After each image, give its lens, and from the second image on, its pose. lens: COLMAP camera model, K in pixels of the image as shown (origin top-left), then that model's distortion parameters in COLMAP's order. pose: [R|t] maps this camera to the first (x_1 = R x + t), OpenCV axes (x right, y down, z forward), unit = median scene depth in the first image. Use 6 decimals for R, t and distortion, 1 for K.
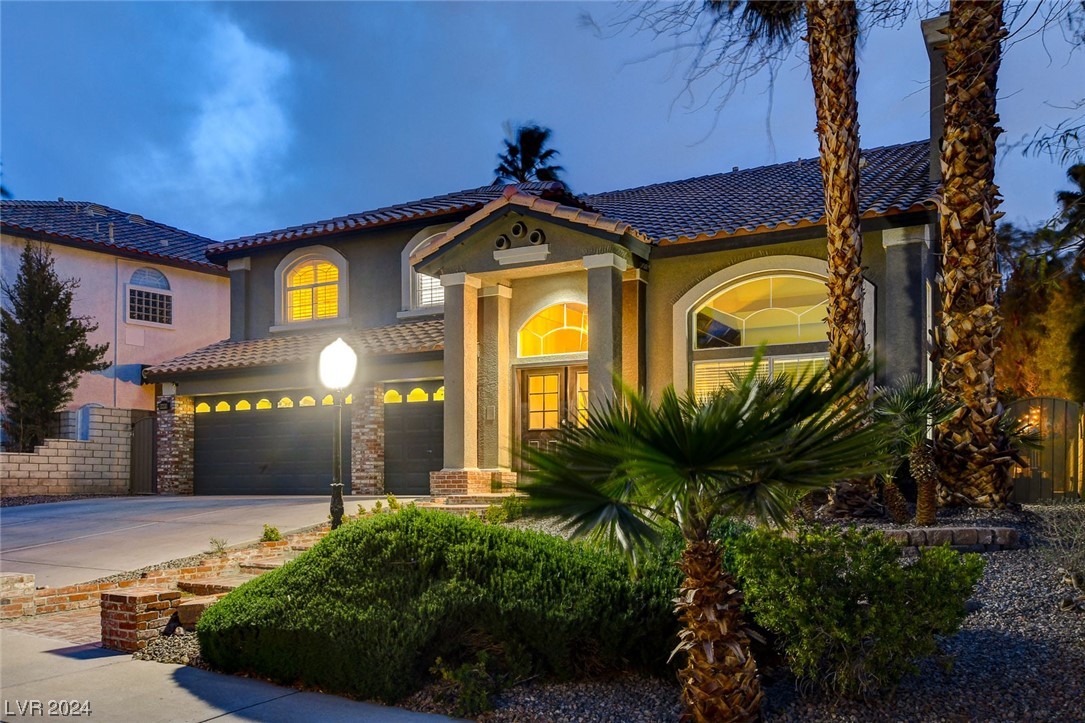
lens RADIAL K [[933.7, 0, 542.1], [0, 933.7, 393.4], [0, 0, 1]] dist [0.002891, 0.001089]
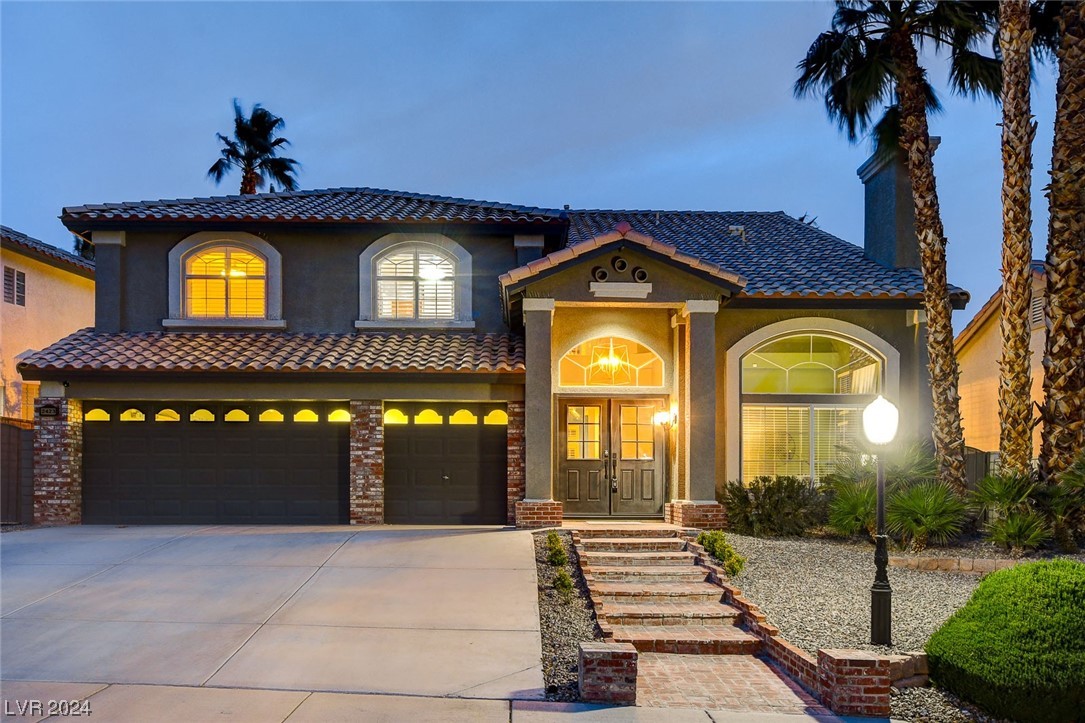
lens RADIAL K [[935.1, 0, 541.2], [0, 935.1, 407.4], [0, 0, 1]] dist [0.005967, 0.003342]
pose [[0.863741, 0.049720, 0.501477, -0.549034], [-0.054653, 0.998494, -0.004863, -0.010203], [-0.500964, -0.023207, 0.865157, 0.146068]]
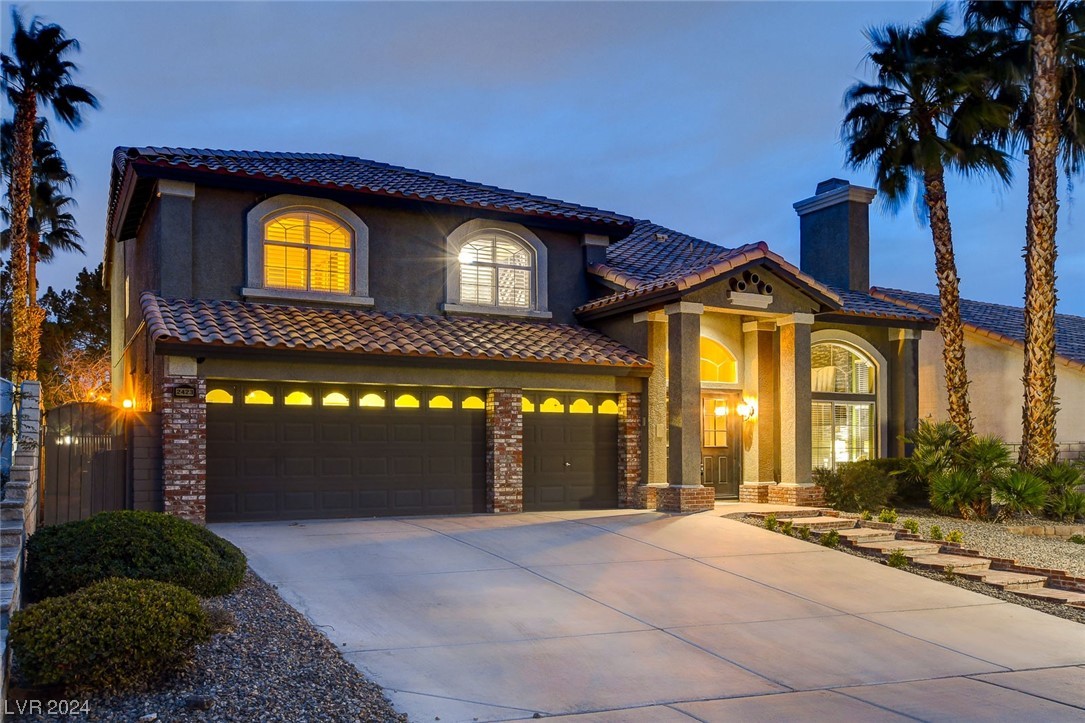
lens RADIAL K [[916.9, 0, 542.5], [0, 916.9, 361.5], [0, 0, 1]] dist [0.002973, 0.010220]
pose [[0.550248, 0.086895, 0.830468, -1.005557], [-0.080537, 0.995456, -0.050797, 0.005949], [-0.831108, -0.038933, 0.554746, 0.527710]]
